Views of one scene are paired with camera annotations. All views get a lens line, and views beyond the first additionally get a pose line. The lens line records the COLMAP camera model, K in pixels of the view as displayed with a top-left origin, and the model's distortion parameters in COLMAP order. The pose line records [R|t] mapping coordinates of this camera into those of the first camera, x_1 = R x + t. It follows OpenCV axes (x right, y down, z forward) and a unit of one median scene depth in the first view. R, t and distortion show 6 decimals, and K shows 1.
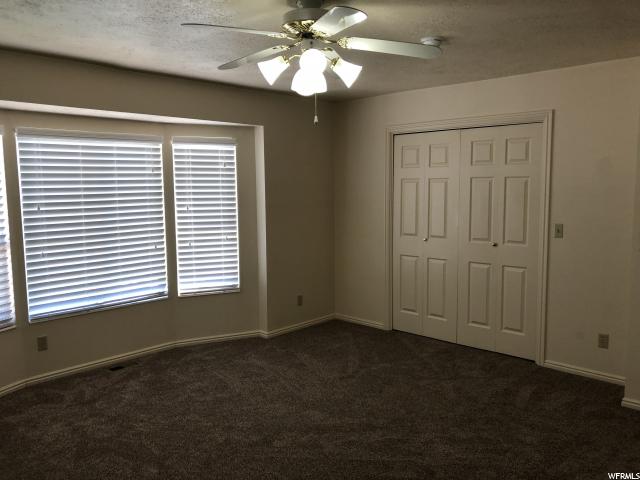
lens RADIAL K [[529.9, 0, 309.6], [0, 529.9, 238.0], [0, 0, 1]] dist [0.031919, -0.018482]
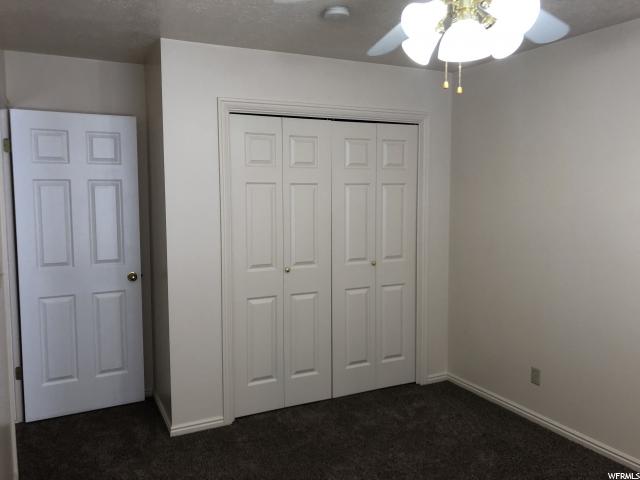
lens RADIAL K [[614.1, 0, 320.0], [0, 614.1, 240.0], [0, 0, 1]] dist [0.004977, -0.004822]
pose [[0.273946, -0.062648, 0.959702, -0.577487], [0.087279, 0.995378, 0.040063, -0.067421], [-0.957776, 0.072787, 0.278148, 0.771327]]
